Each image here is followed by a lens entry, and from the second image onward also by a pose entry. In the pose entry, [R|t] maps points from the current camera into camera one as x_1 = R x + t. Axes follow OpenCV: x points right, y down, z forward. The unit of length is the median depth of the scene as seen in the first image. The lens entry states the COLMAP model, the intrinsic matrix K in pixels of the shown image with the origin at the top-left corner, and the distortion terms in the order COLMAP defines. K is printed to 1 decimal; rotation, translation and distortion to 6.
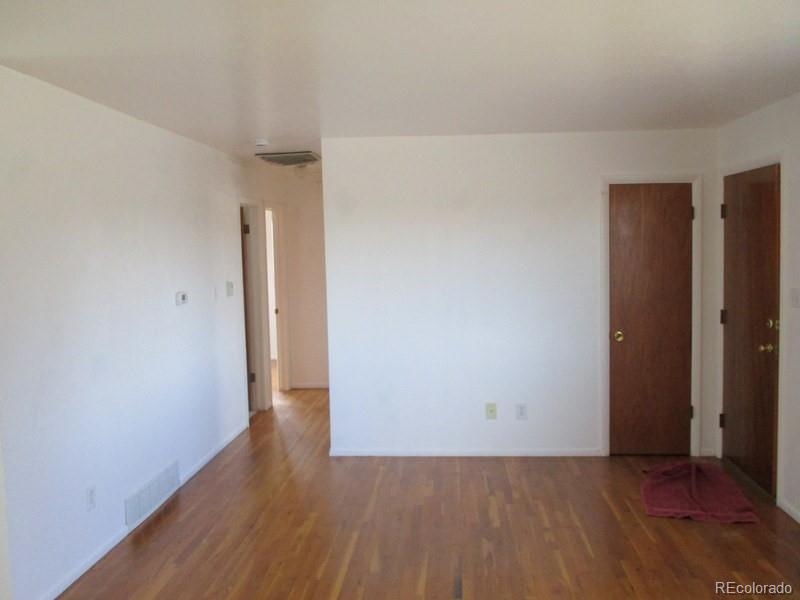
lens RADIAL K [[754.2, 0, 400.0], [0, 754.2, 300.0], [0, 0, 1]] dist [-0.008171, -0.005977]
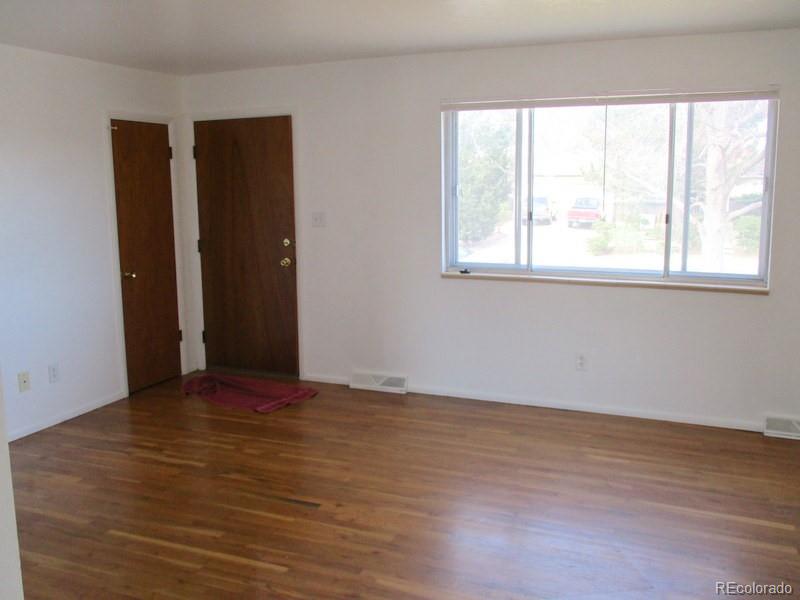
lens RADIAL K [[754.2, 0, 400.0], [0, 754.2, 300.0], [0, 0, 1]] dist [-0.008171, -0.005977]
pose [[0.312437, -0.143415, 0.939050, -0.562988], [0.086687, 0.988718, 0.122158, -0.009928], [-0.945975, 0.043237, 0.321345, 0.351132]]
